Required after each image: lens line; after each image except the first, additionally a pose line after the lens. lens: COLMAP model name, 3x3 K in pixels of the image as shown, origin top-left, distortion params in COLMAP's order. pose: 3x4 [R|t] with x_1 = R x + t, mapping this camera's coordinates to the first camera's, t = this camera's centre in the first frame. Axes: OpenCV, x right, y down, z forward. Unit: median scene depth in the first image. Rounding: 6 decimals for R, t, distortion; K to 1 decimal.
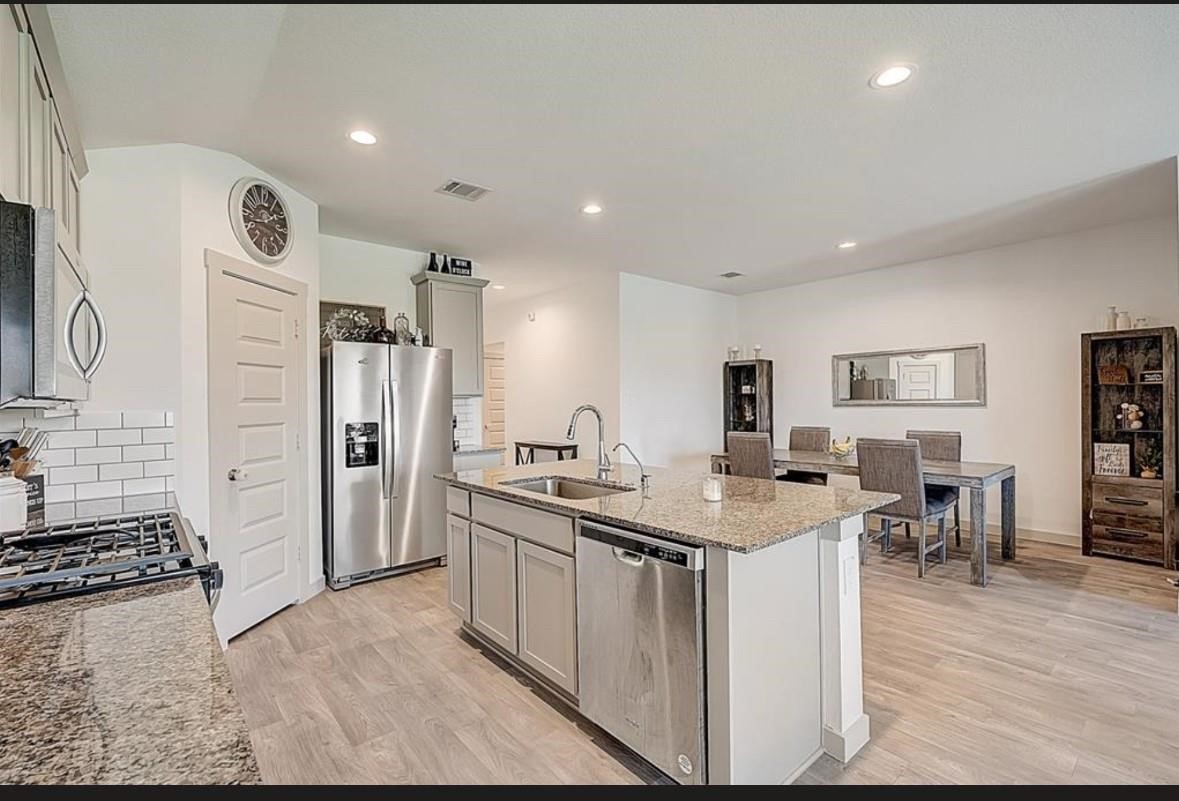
lens RADIAL K [[517.2, 0, 589.8], [0, 517.2, 400.2], [0, 0, 1]] dist [-0.002217, -0.000122]
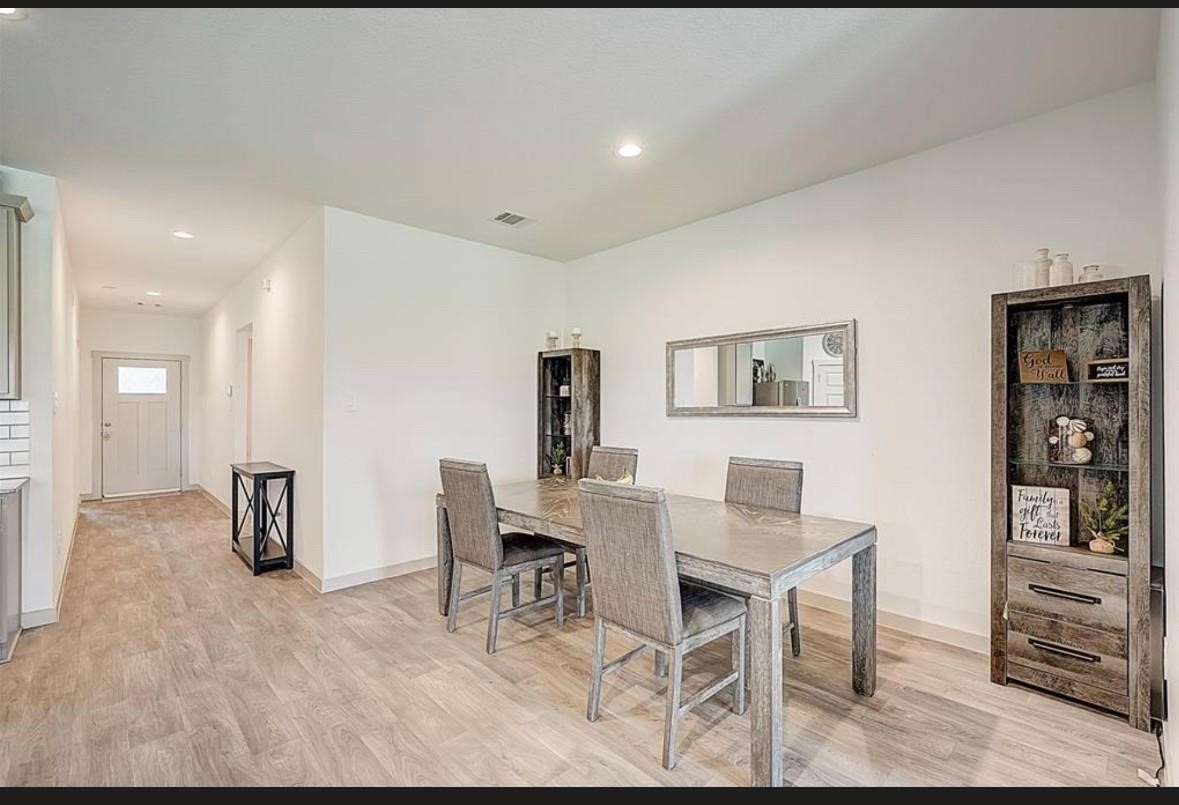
lens RADIAL K [[517.9, 0, 594.1], [0, 517.9, 403.6], [0, 0, 1]] dist [-0.002803, 0.000335]
pose [[0.998478, 0.007358, 0.054658, 0.485132], [-0.007264, 0.999972, -0.001913, -0.003530], [-0.054670, 0.001513, 0.998503, 0.454994]]
